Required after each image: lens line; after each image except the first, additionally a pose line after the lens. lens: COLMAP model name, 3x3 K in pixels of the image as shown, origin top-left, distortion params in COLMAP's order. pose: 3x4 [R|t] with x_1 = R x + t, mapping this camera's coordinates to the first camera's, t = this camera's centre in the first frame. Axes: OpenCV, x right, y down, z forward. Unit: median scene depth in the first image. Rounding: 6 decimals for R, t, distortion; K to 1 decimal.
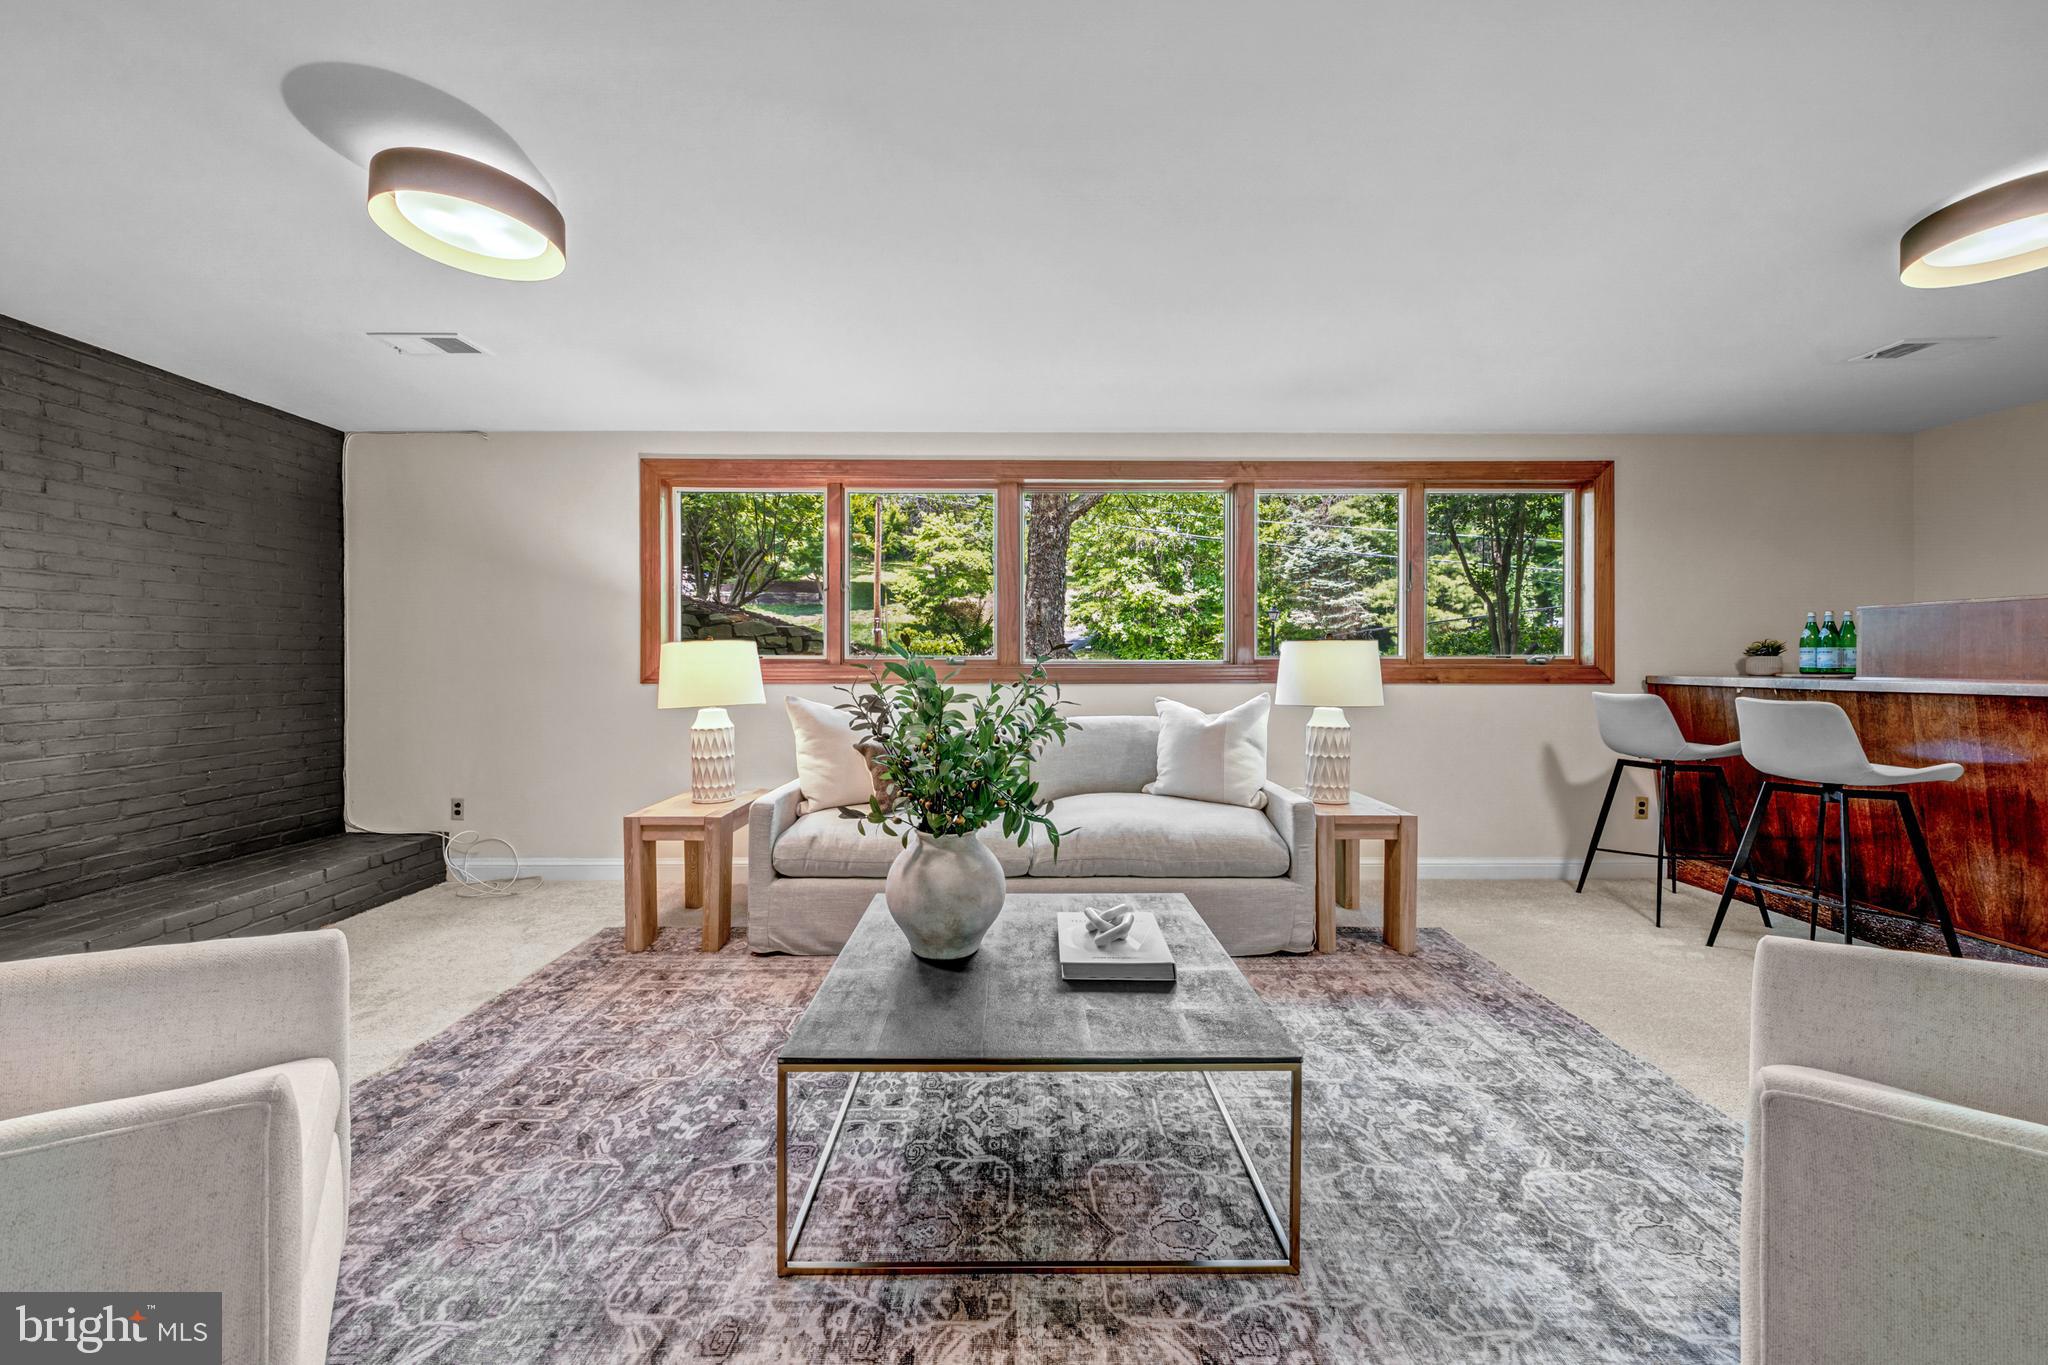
lens RADIAL K [[744.4, 0, 1017.2], [0, 744.4, 661.5], [0, 0, 1]] dist [-0.001672, 0.000153]
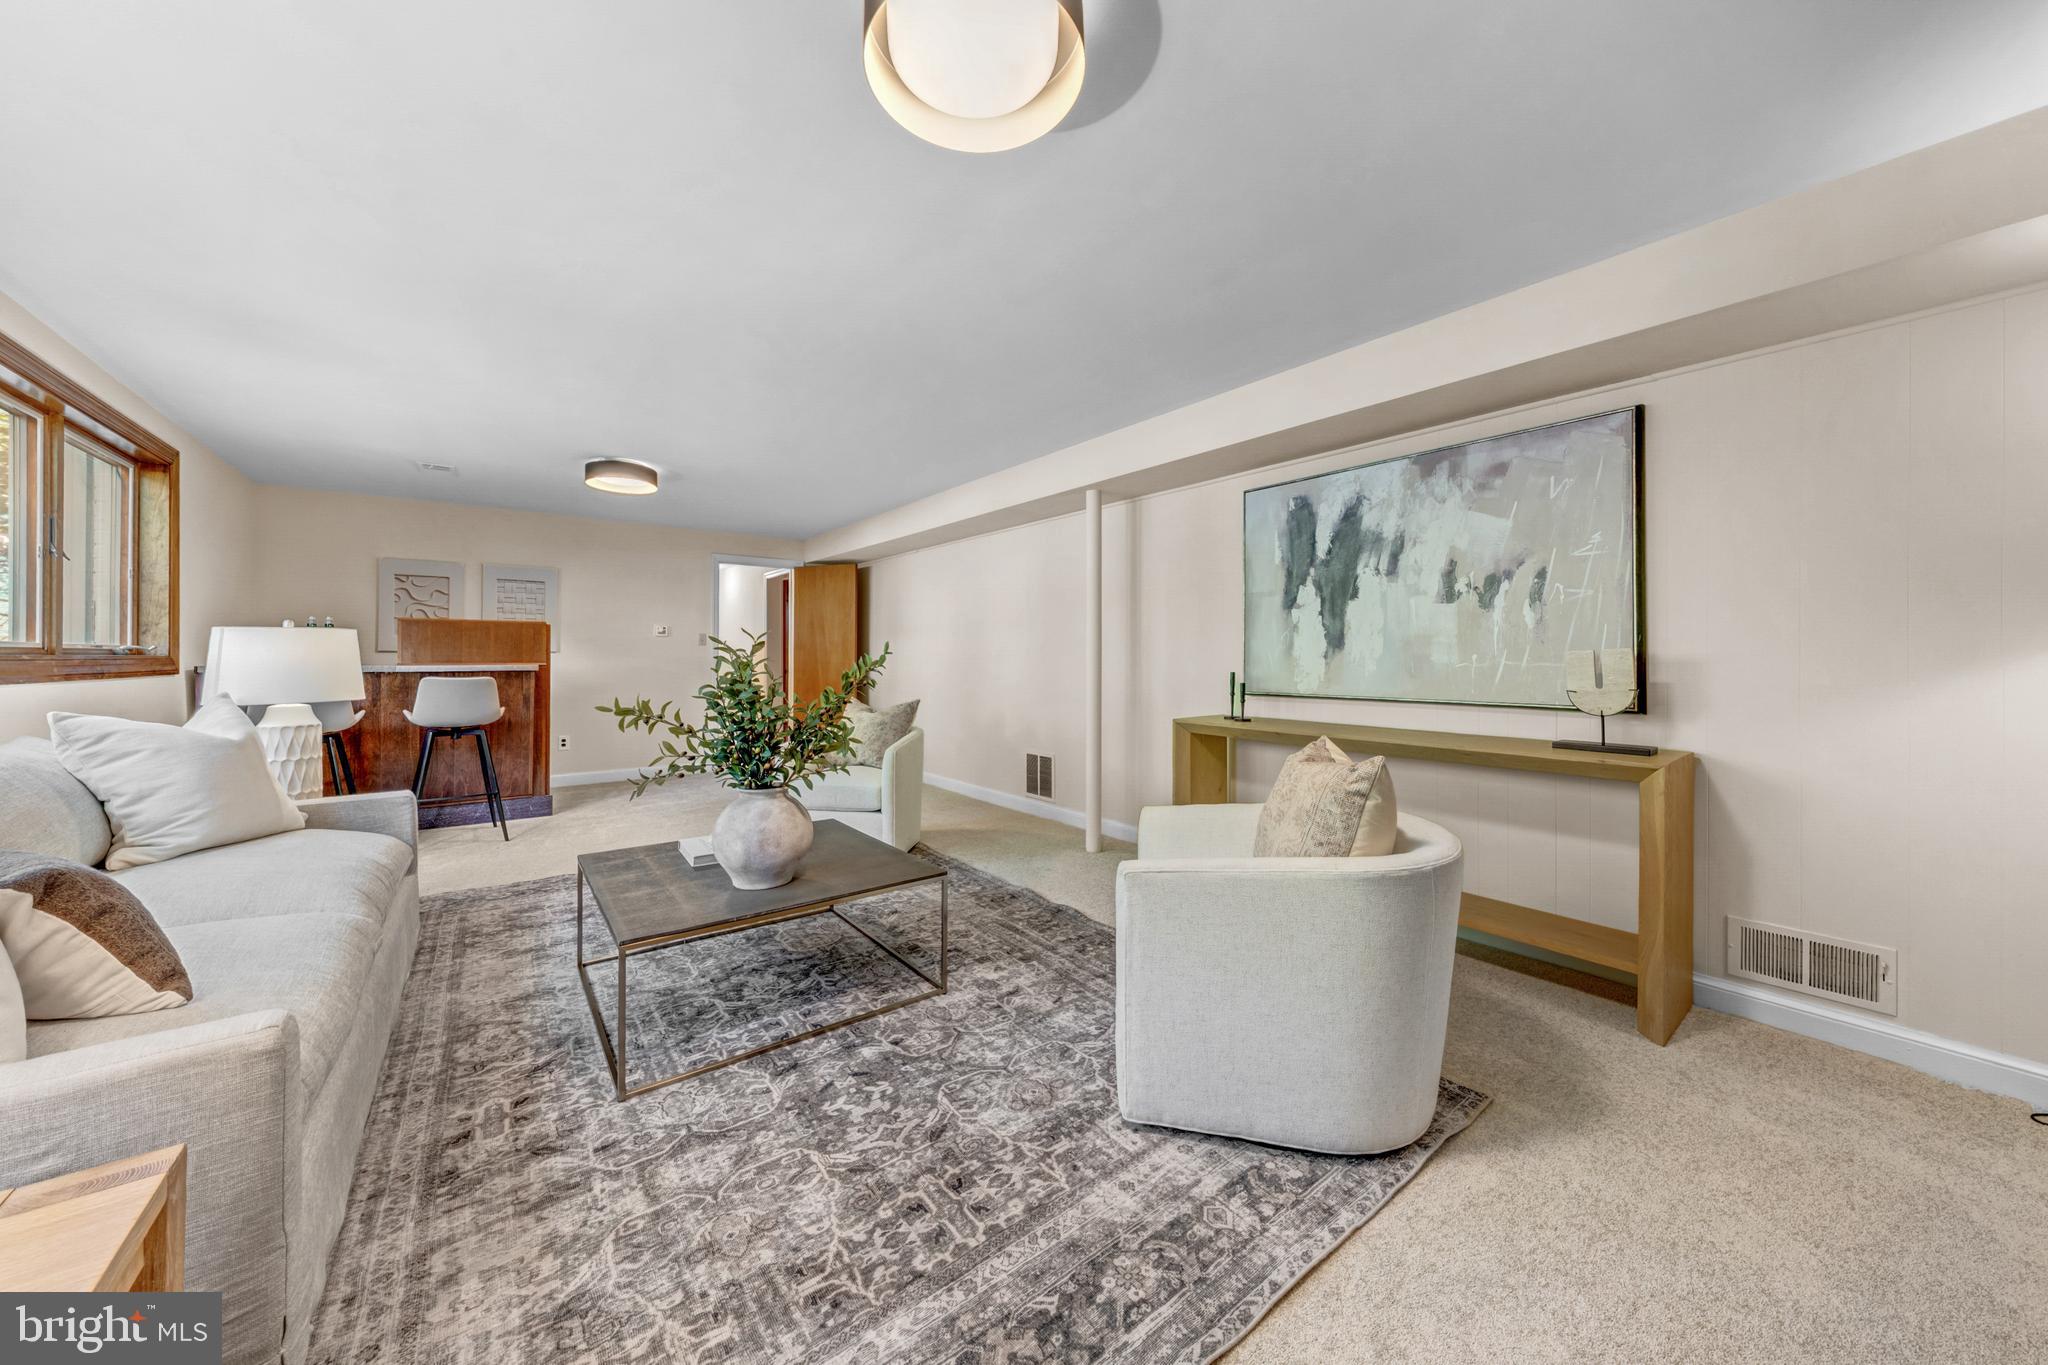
lens RADIAL K [[700.7, 0, 1015.1], [0, 700.7, 654.1], [0, 0, 1]] dist [-0.000967, -0.000149]
pose [[-0.602523, 0.000586, 0.798102, -1.256982], [-0.001464, 0.999997, -0.001840, 0.001658], [-0.798101, -0.002277, -0.602520, 1.335729]]
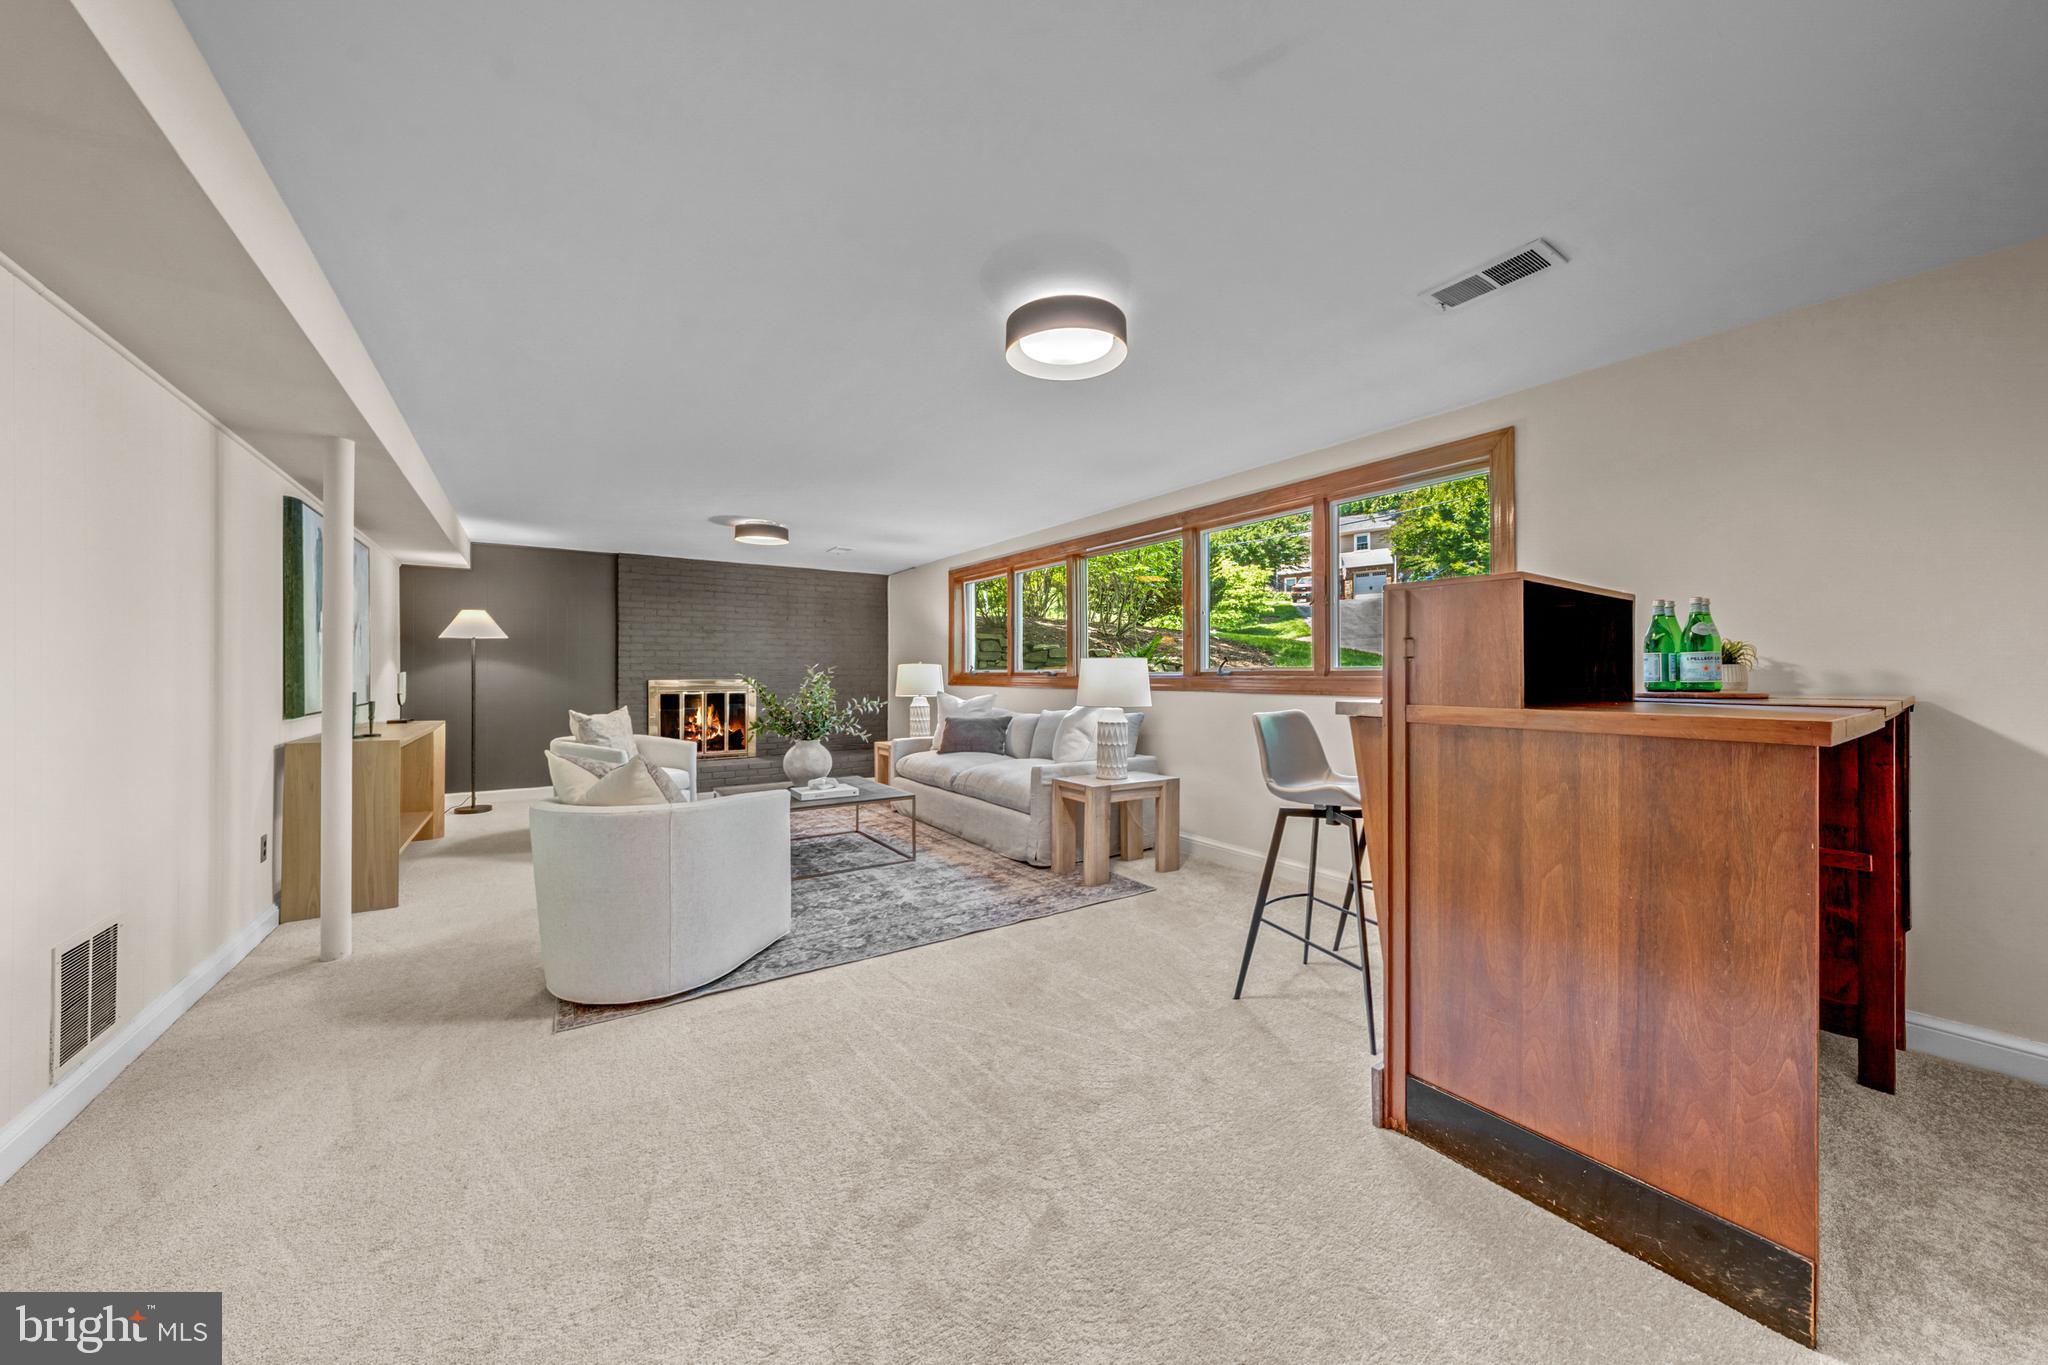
lens RADIAL K [[703.9, 0, 1024.0], [0, 703.9, 682.5], [0, 0, 1]] dist [0.000249, -0.000030]
pose [[0.554162, 0.009026, -0.832360, 2.272779], [0.001802, 0.999926, 0.012043, -0.000512], [0.832407, -0.008173, 0.554104, 0.270582]]
